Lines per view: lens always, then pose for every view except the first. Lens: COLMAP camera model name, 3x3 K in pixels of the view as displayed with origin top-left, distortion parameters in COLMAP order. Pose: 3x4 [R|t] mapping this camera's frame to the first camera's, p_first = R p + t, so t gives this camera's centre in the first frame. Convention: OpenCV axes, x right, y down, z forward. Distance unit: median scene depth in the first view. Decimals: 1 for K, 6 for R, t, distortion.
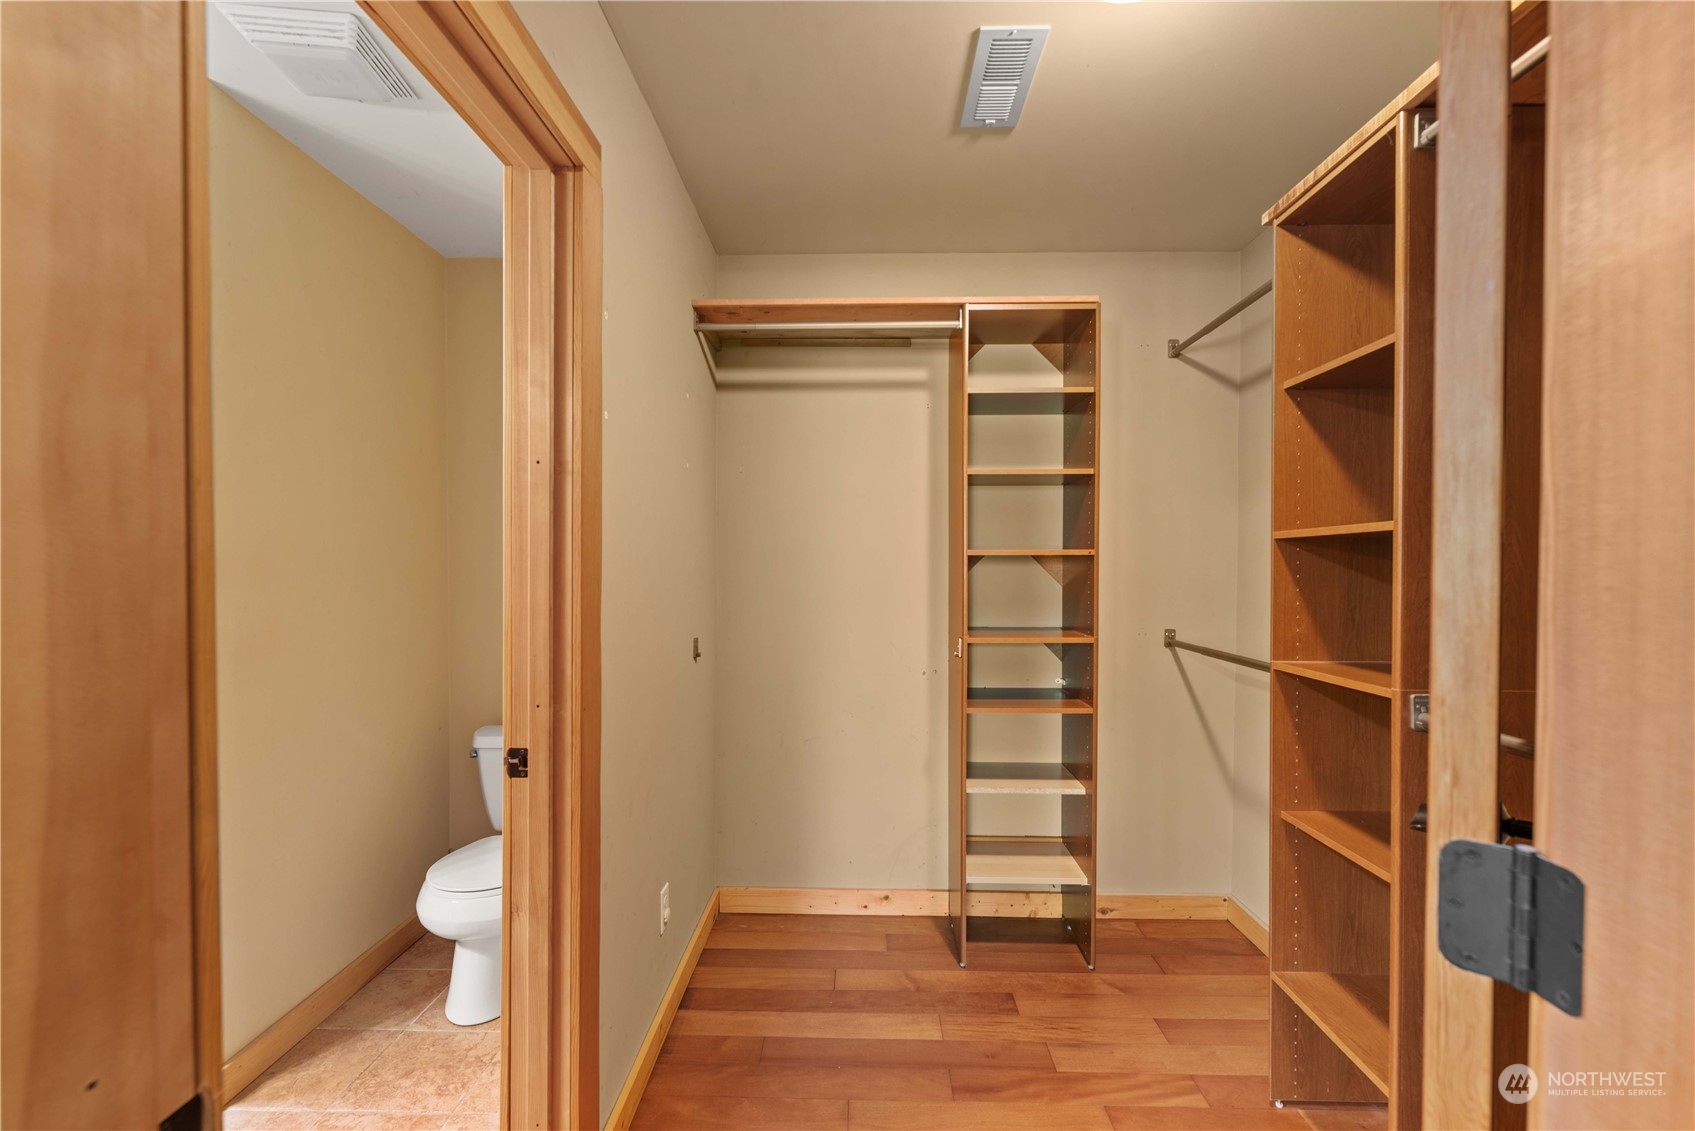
lens RADIAL K [[755.3, 0, 845.9], [0, 755.3, 568.4], [0, 0, 1]] dist [-0.000393, 0.000064]
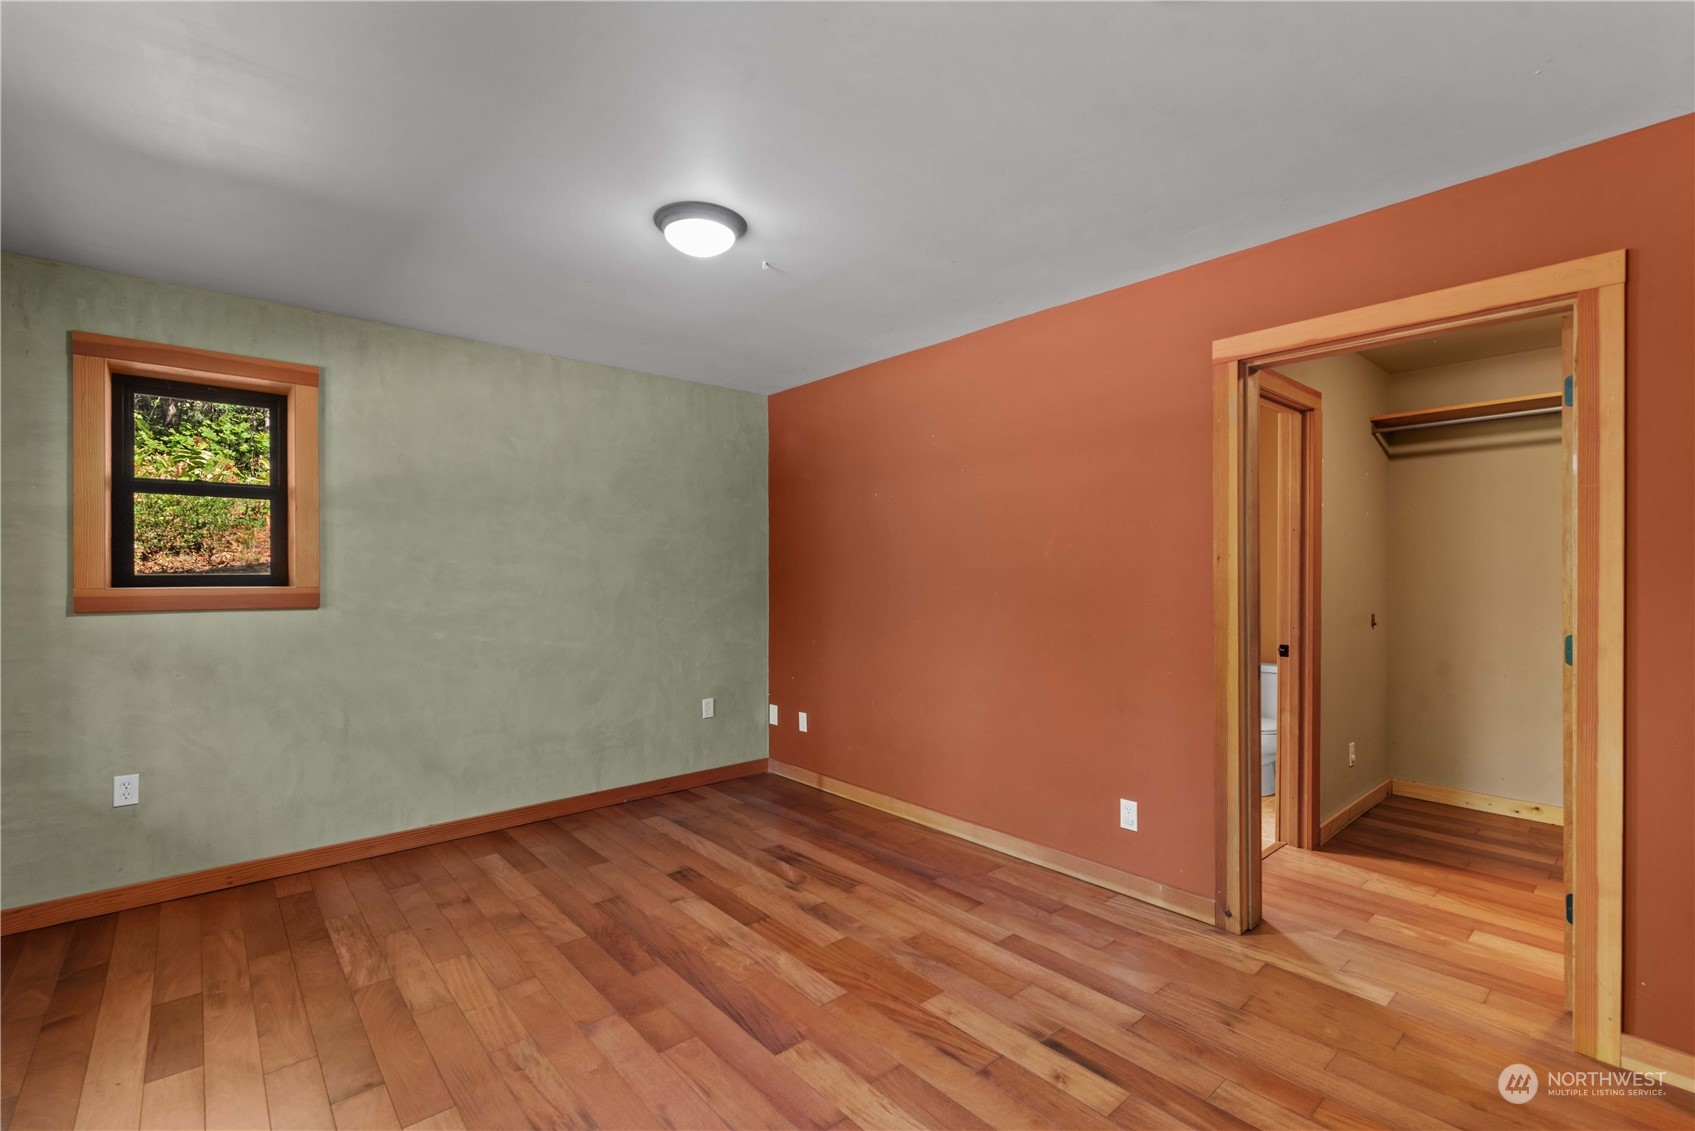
lens RADIAL K [[755.3, 0, 845.9], [0, 755.3, 568.4], [0, 0, 1]] dist [-0.000393, 0.000064]
pose [[0.682916, -0.001446, -0.730496, 0.385284], [-0.002285, 0.999989, -0.004116, -0.000445], [0.730493, 0.004480, 0.682905, -1.699578]]
